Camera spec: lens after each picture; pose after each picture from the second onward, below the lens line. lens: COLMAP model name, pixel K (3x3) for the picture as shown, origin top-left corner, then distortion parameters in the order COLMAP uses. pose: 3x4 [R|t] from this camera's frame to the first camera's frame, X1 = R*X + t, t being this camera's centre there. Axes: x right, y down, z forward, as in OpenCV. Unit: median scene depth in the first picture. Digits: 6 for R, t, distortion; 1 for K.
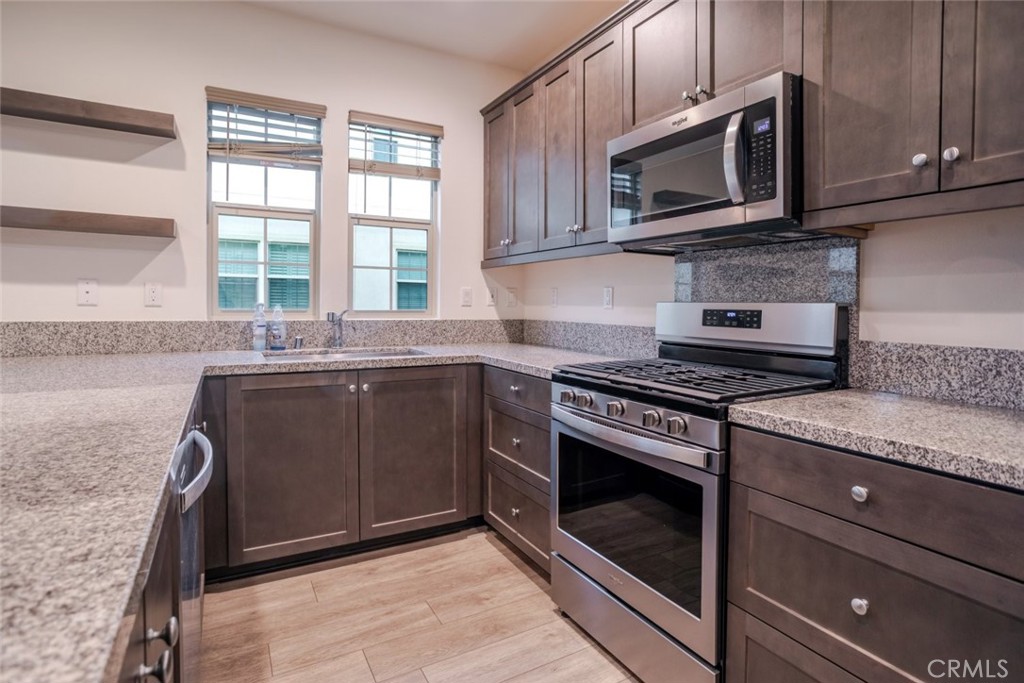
lens RADIAL K [[516.9, 0, 505.0], [0, 516.9, 310.5], [0, 0, 1]] dist [-0.053097, 0.030238]
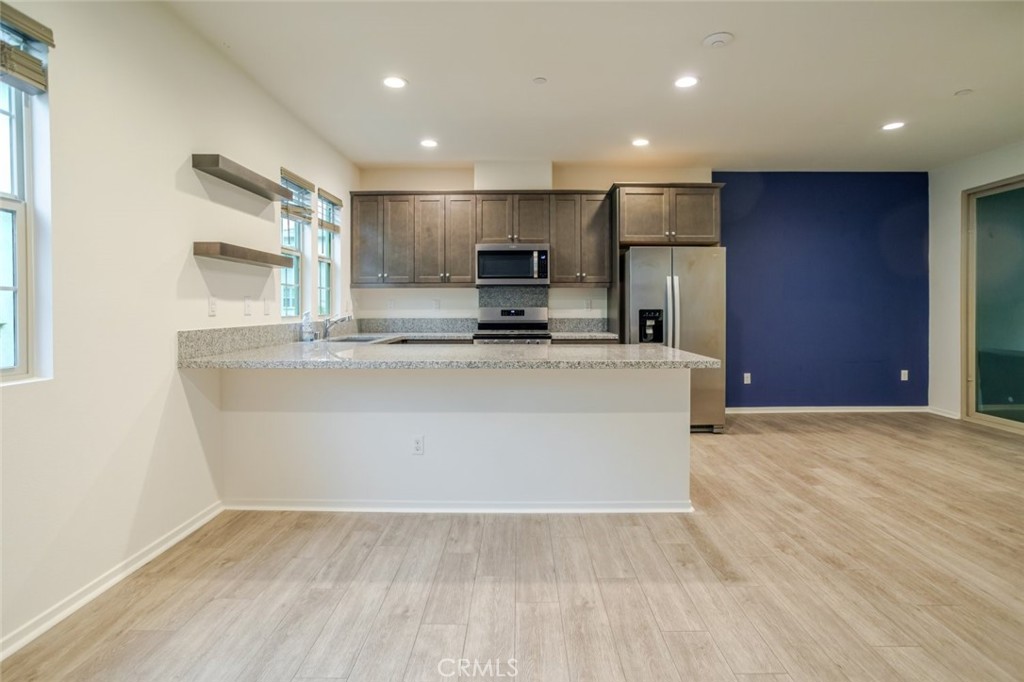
lens RADIAL K [[513.1, 0, 517.6], [0, 513.1, 305.8], [0, 0, 1]] dist [-0.054275, 0.028751]
pose [[0.492530, -0.010680, 0.870230, -1.737886], [0.019299, 0.999813, 0.001348, -0.023555], [-0.870082, 0.016131, 0.492644, -0.379624]]
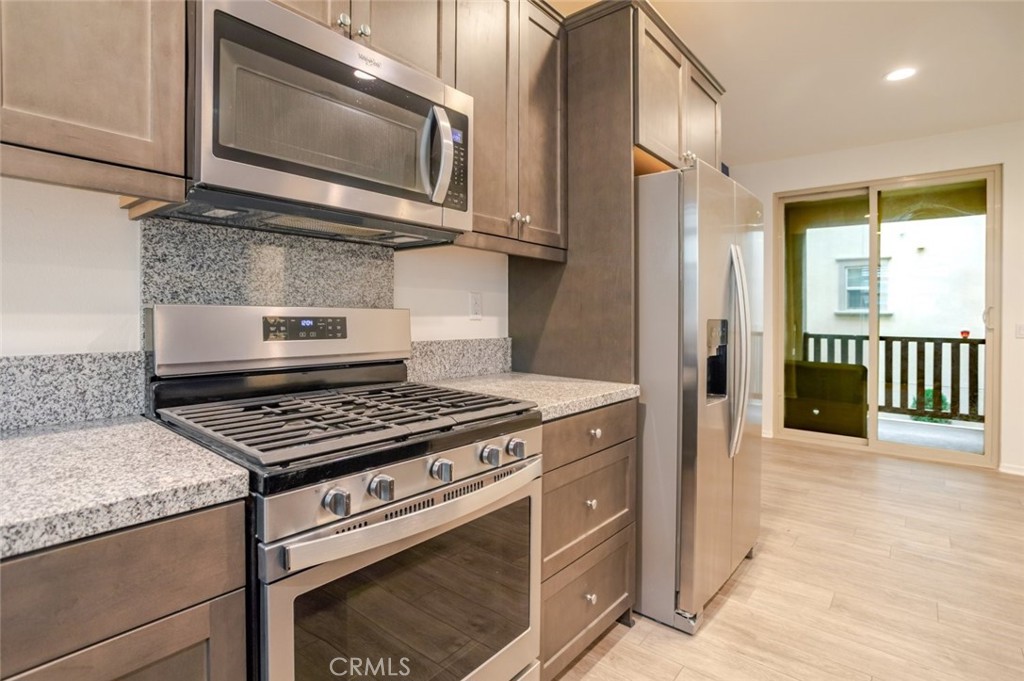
lens RADIAL K [[505.0, 0, 502.1], [0, 505.0, 310.2], [0, 0, 1]] dist [-0.050447, 0.018247]
pose [[-0.347247, -0.007589, 0.937743, -0.298995], [-0.002684, 0.999971, 0.007099, -0.014470], [-0.937770, -0.000051, -0.347258, 0.829036]]
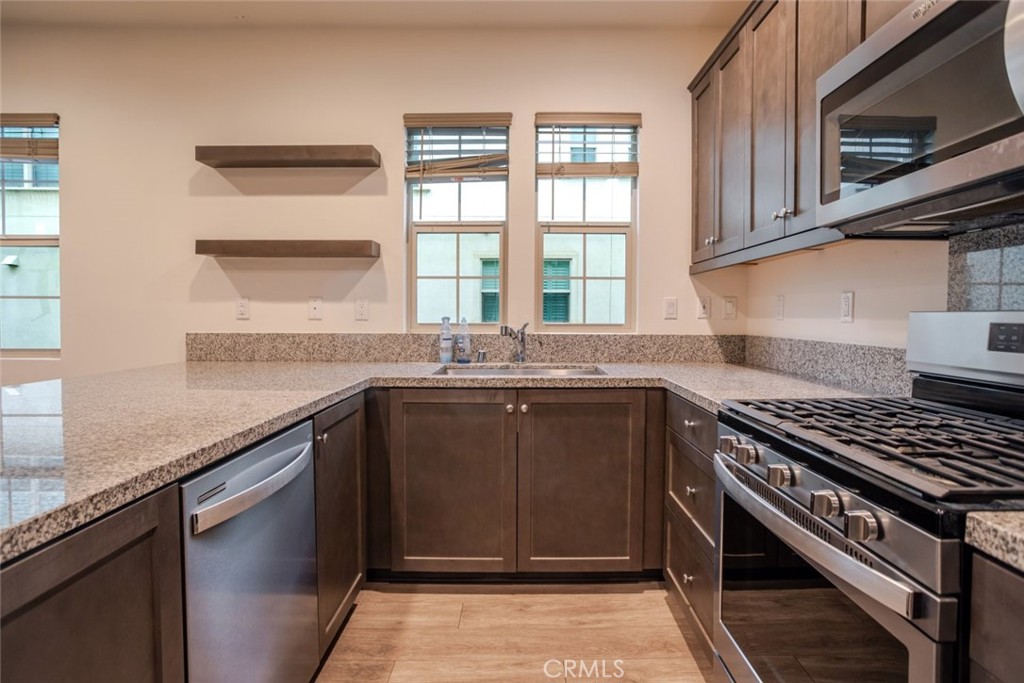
lens RADIAL K [[508.6, 0, 528.3], [0, 508.6, 333.4], [0, 0, 1]] dist [-0.053123, 0.028415]
pose [[0.880785, 0.009684, -0.473417, 0.165716], [-0.000433, 0.999807, 0.019647, -0.001275], [0.473516, -0.017100, 0.880619, 0.209492]]
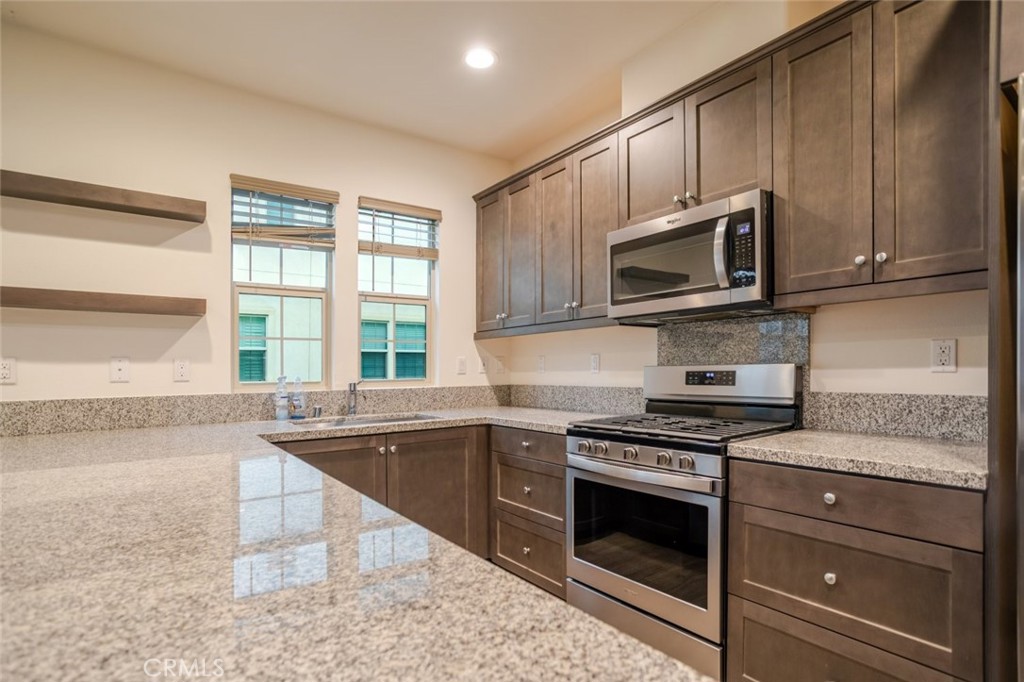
lens RADIAL K [[503.2, 0, 513.2], [0, 503.2, 380.9], [0, 0, 1]] dist [-0.052402, 0.031222]
pose [[0.991412, -0.027397, 0.127871, -0.156006], [0.026404, 0.999607, 0.009454, -0.001159], [-0.128080, -0.005997, 0.991746, -0.115373]]
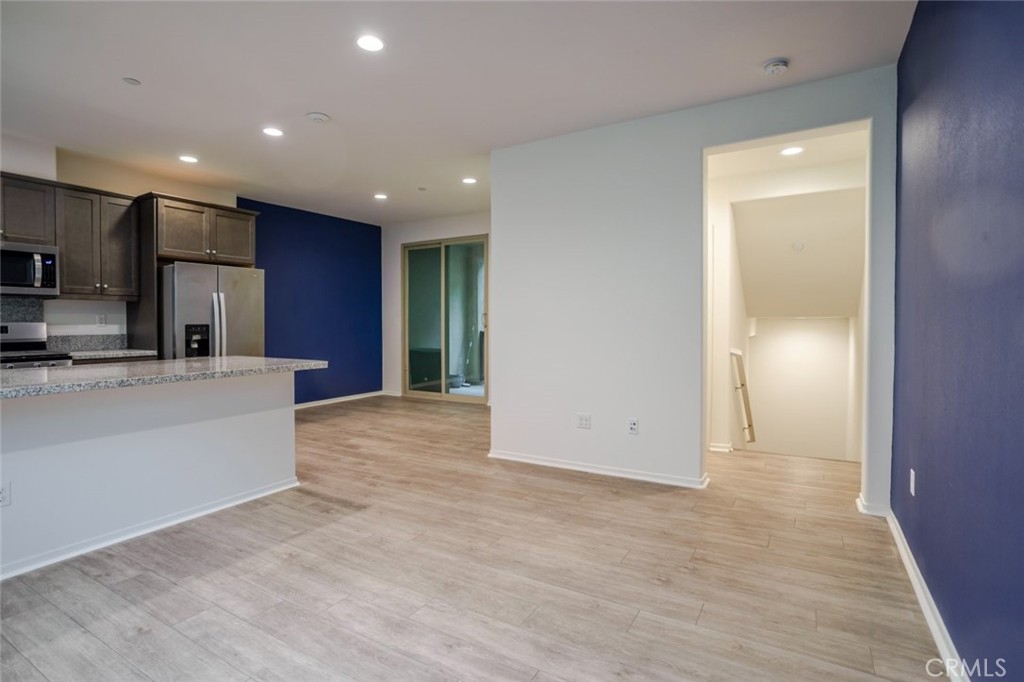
lens RADIAL K [[510.3, 0, 506.7], [0, 510.3, 314.2], [0, 0, 1]] dist [-0.051568, 0.025939]
pose [[-0.496989, -0.001520, 0.867755, -2.136381], [0.008310, 0.999944, 0.006512, -0.040833], [-0.867717, 0.010447, -0.496949, 0.101006]]
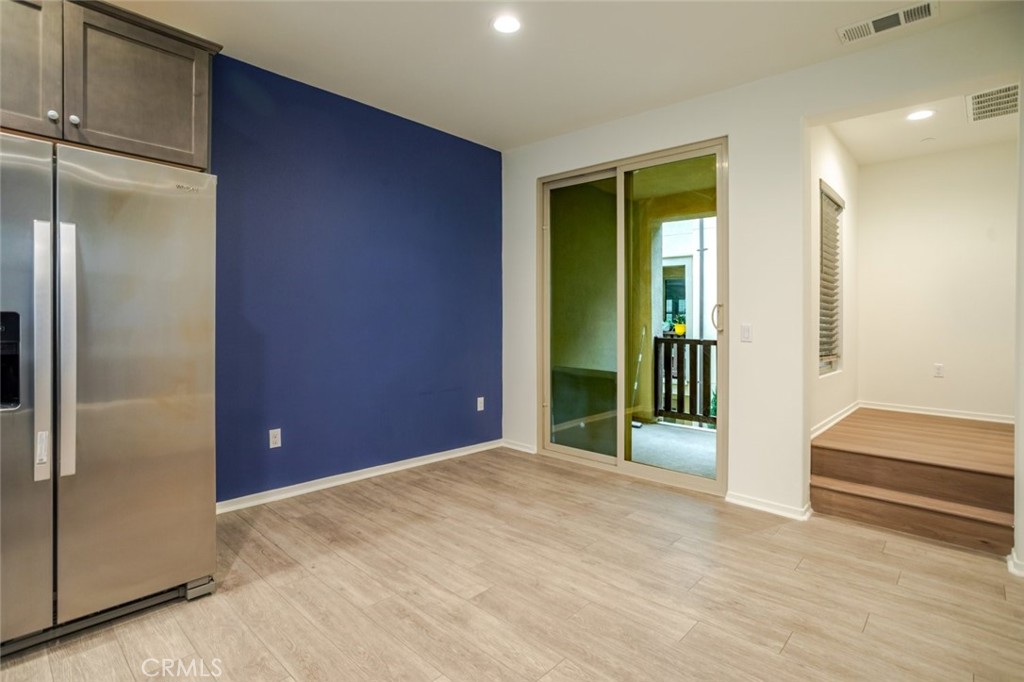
lens RADIAL K [[506.2, 0, 504.0], [0, 506.2, 323.1], [0, 0, 1]] dist [-0.050239, 0.028078]
pose [[-0.298003, -0.020806, 0.954338, -0.502367], [-0.000557, 0.999766, 0.021623, 0.004202], [-0.954565, 0.005912, -0.297945, -0.322583]]
